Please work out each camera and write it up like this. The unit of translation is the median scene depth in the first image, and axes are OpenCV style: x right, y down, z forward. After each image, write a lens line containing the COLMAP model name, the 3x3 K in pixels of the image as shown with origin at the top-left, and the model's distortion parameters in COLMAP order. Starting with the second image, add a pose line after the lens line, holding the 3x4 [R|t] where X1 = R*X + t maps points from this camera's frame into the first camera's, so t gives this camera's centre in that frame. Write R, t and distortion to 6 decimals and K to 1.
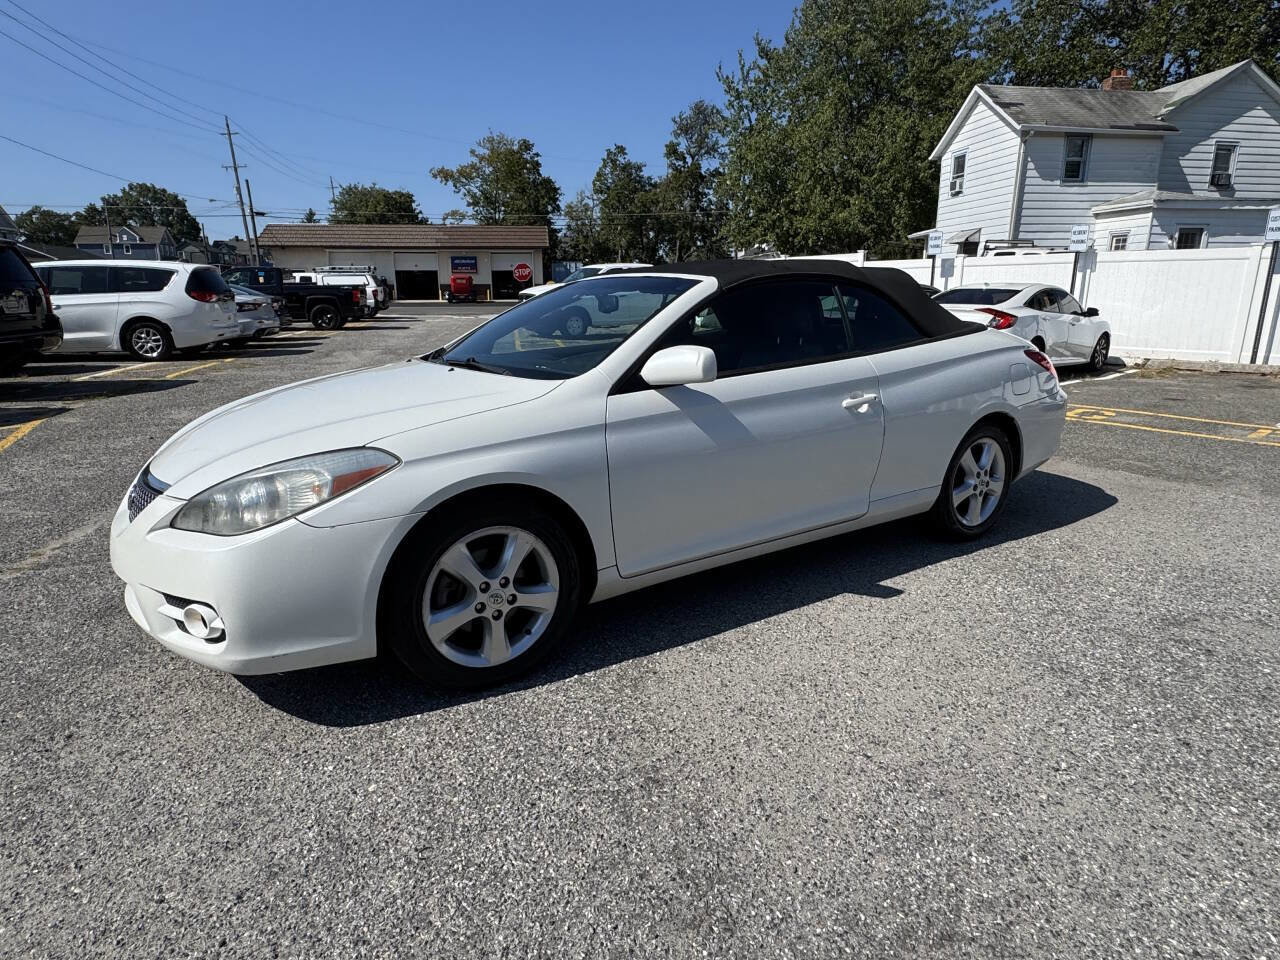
lens RADIAL K [[743.6, 0, 638.2], [0, 743.6, 480.9], [0, 0, 1]] dist [-0.001933, 0.001473]
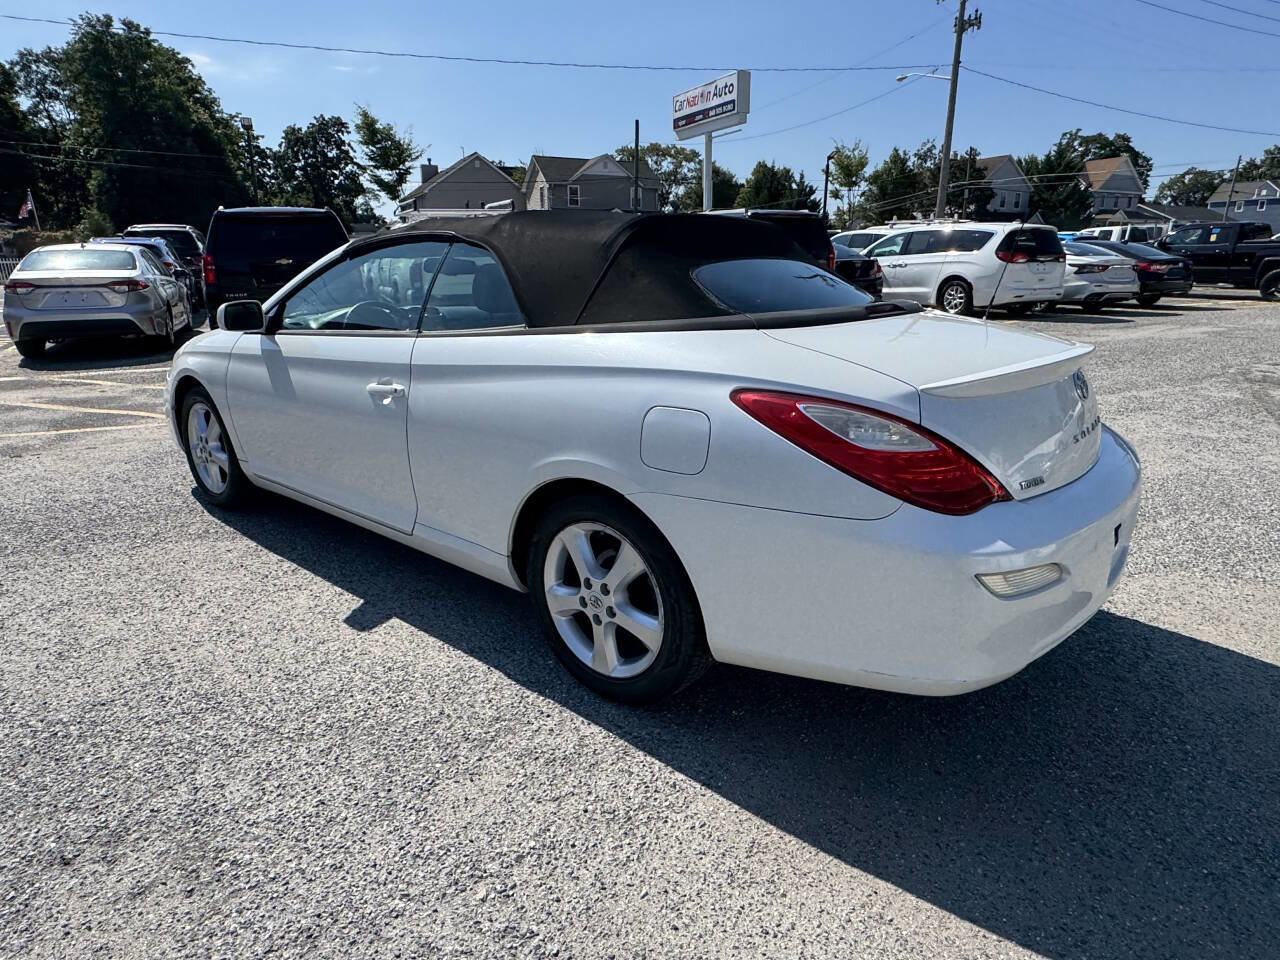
lens RADIAL K [[743.6, 0, 637.3], [0, 743.6, 477.4], [0, 0, 1]] dist [-0.001933, 0.001473]
pose [[0.280115, 0.277377, -0.919020, 0.193159], [-0.235488, 0.947949, 0.214332, -0.042883], [0.930635, 0.156381, 0.330854, 0.167617]]
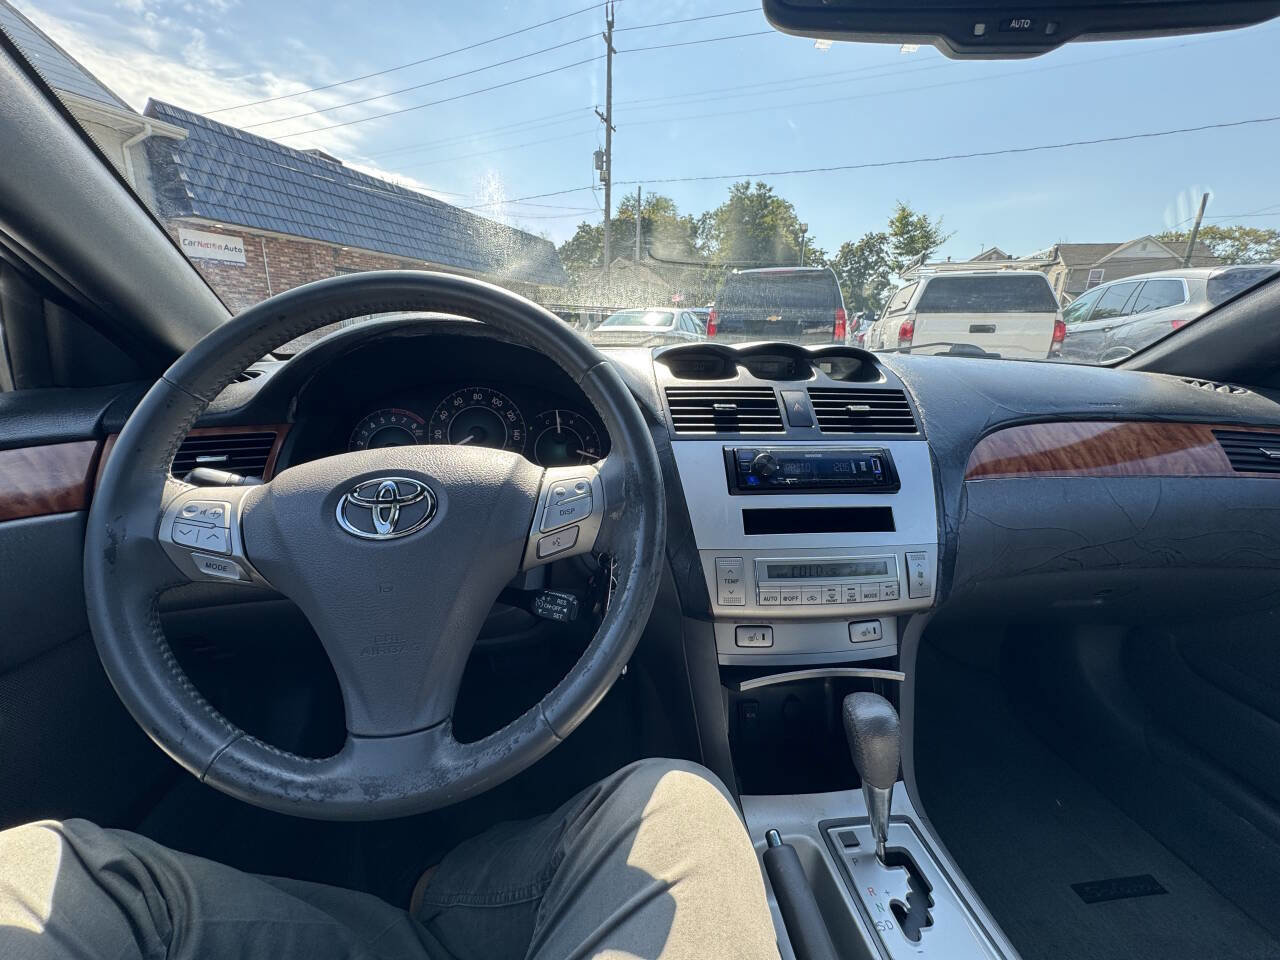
lens RADIAL K [[510.1, 0, 636.8], [0, 510.1, 480.5], [0, 0, 1]] dist [-0.003565, -0.000126]
pose [[-0.465772, 0.245446, -0.850184, 0.010410], [-0.232492, 0.893068, 0.385197, -0.031965], [0.853817, 0.377075, -0.358902, 0.179024]]
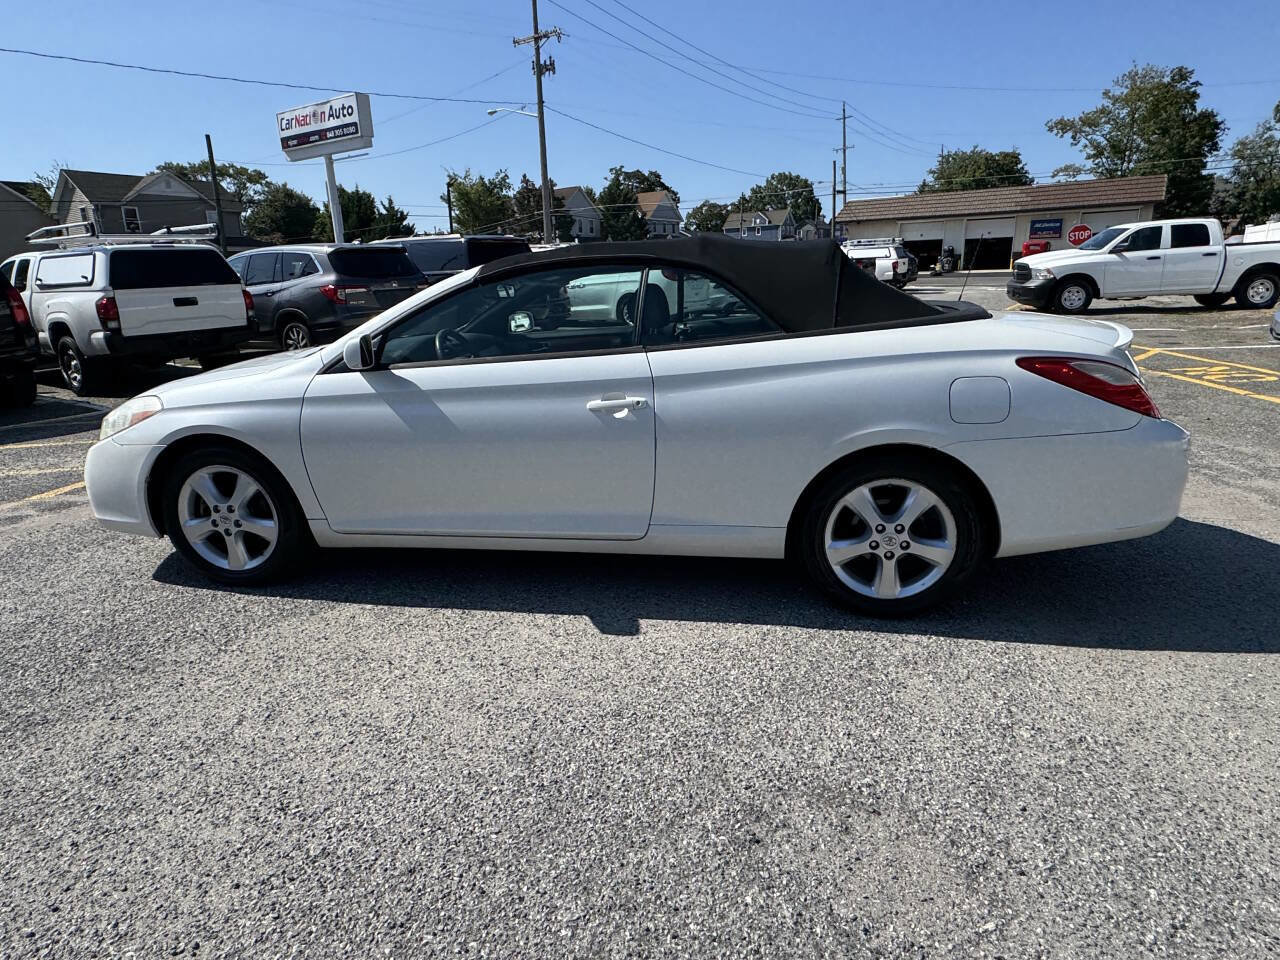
lens RADIAL K [[743.6, 0, 637.2], [0, 743.6, 480.7], [0, 0, 1]] dist [-0.001933, 0.001473]
pose [[0.725153, 0.167571, -0.667887, 0.151711], [-0.142796, 0.985448, 0.092206, -0.017198], [0.673619, 0.028508, 0.738528, 0.063814]]
